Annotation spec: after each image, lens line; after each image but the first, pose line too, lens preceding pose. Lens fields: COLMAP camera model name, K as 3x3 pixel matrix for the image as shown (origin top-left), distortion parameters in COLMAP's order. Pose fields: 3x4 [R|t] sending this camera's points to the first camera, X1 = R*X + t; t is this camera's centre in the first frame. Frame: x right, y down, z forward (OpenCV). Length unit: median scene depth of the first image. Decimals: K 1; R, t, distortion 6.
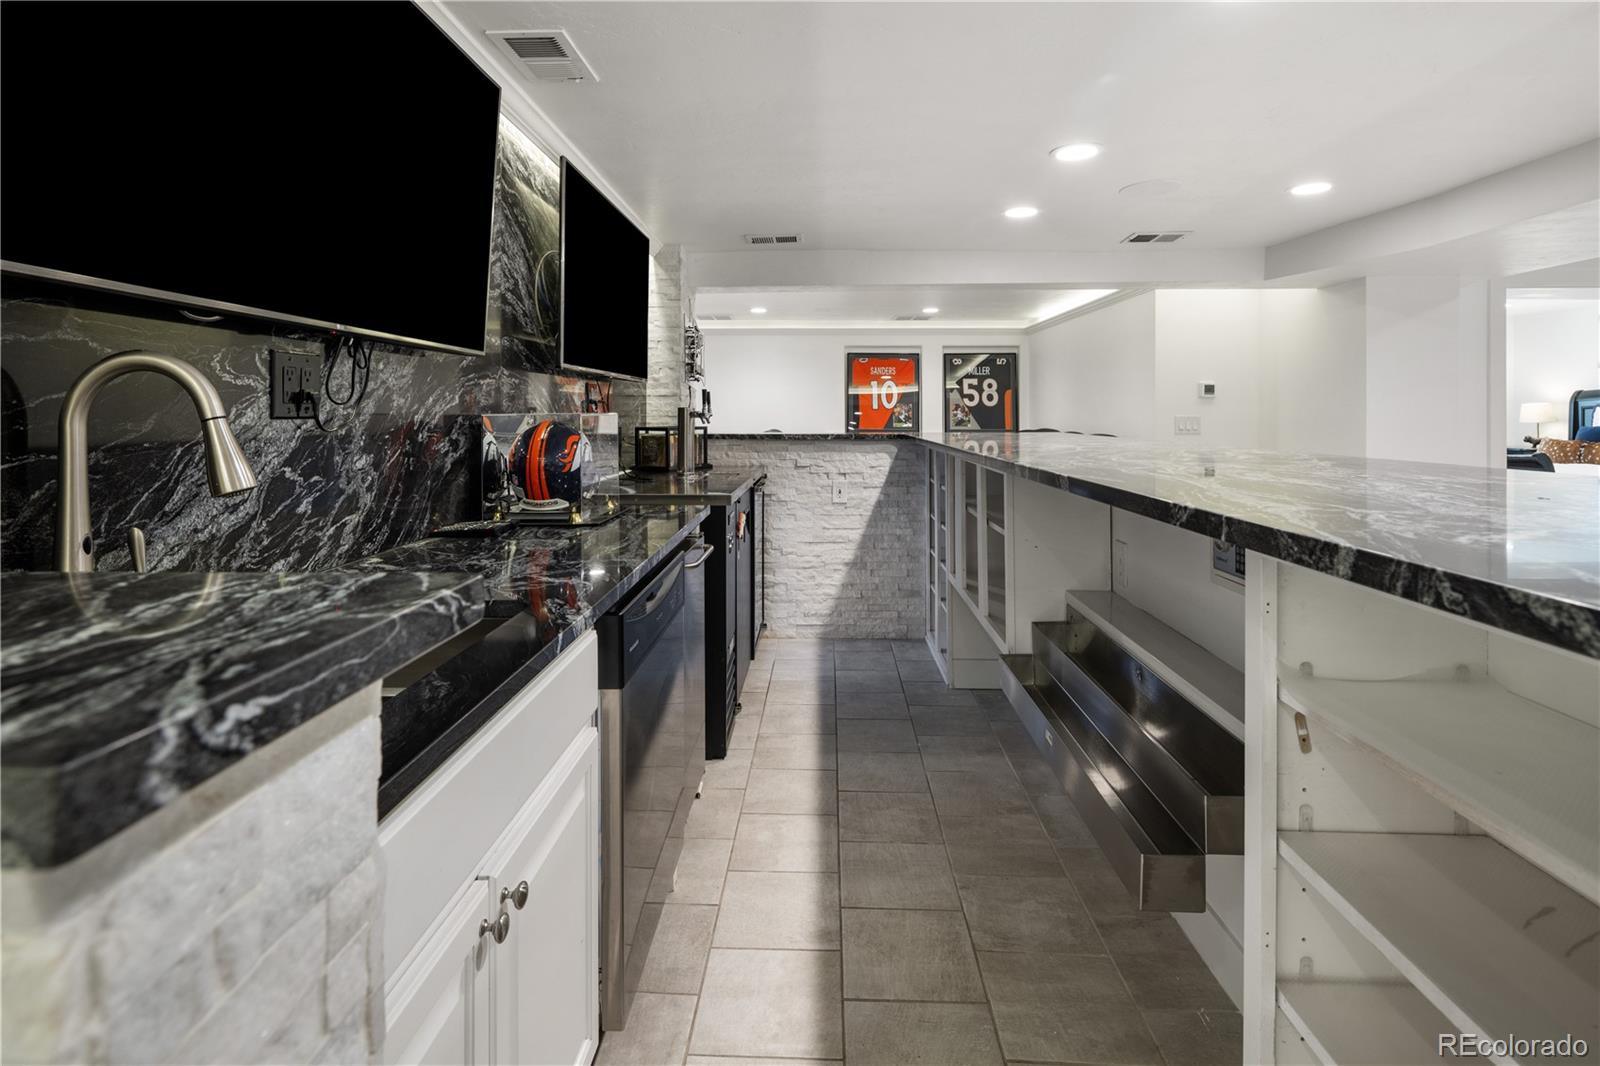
lens RADIAL K [[771.1, 0, 791.8], [0, 771.1, 413.9], [0, 0, 1]] dist [-0.001602, -0.001316]
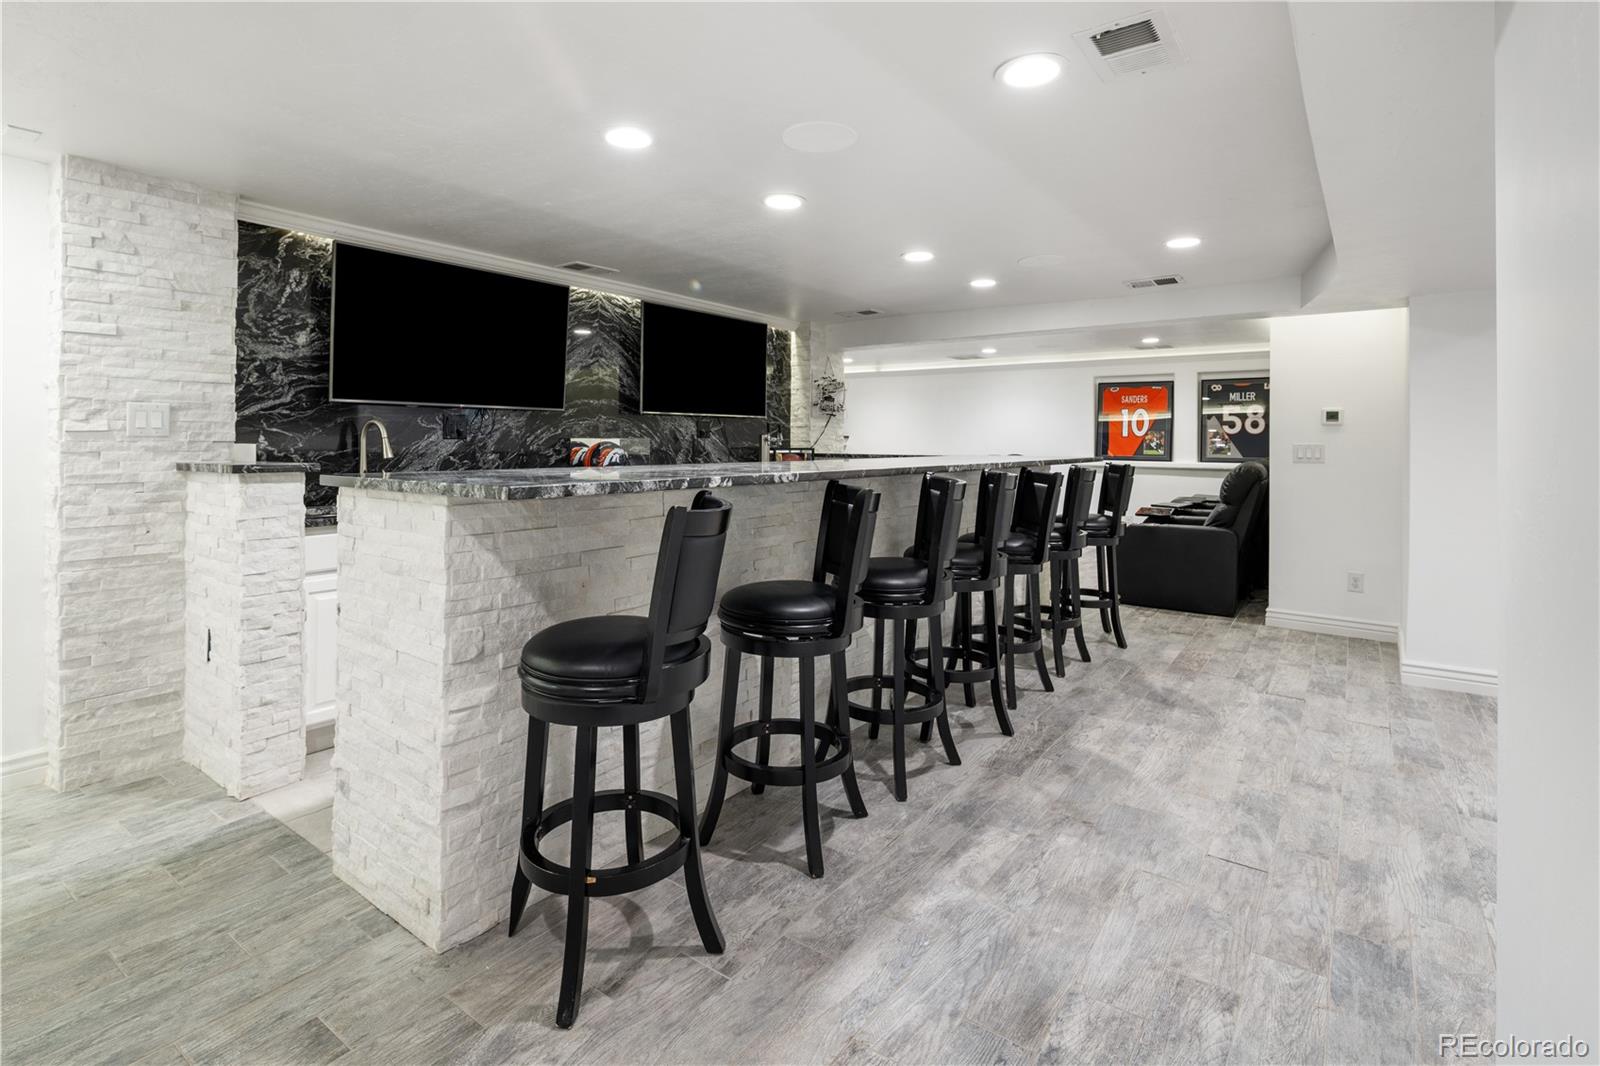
lens RADIAL K [[774.9, 0, 798.3], [0, 774.9, 441.9], [0, 0, 1]] dist [-0.000349, -0.000833]
pose [[0.829125, 0.005934, -0.559032, 0.363937], [-0.005188, 0.999982, 0.002919, 0.000355], [0.559039, 0.000480, 0.829141, -0.116819]]
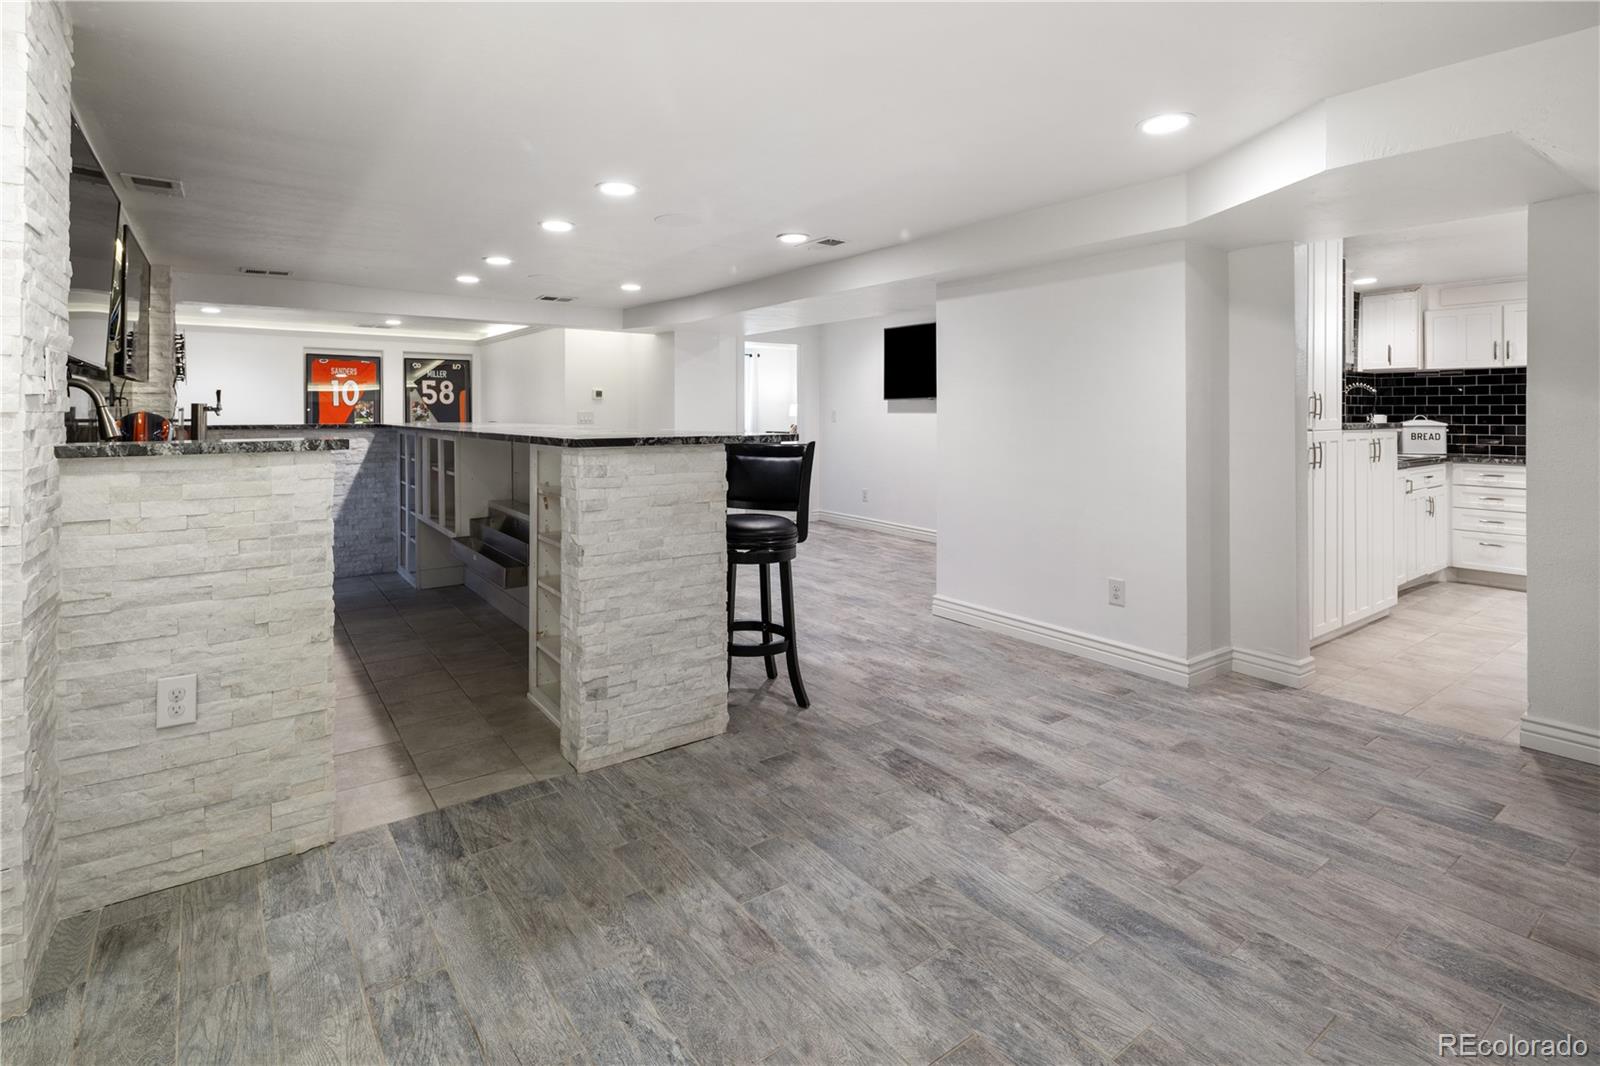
lens RADIAL K [[771.1, 0, 791.8], [0, 771.1, 413.9], [0, 0, 1]] dist [-0.001602, -0.001316]
pose [[0.782440, -0.000801, 0.622725, -0.075908], [-0.000956, 0.999996, 0.002487, 0.002400], [-0.622725, -0.002541, 0.782437, -0.297541]]
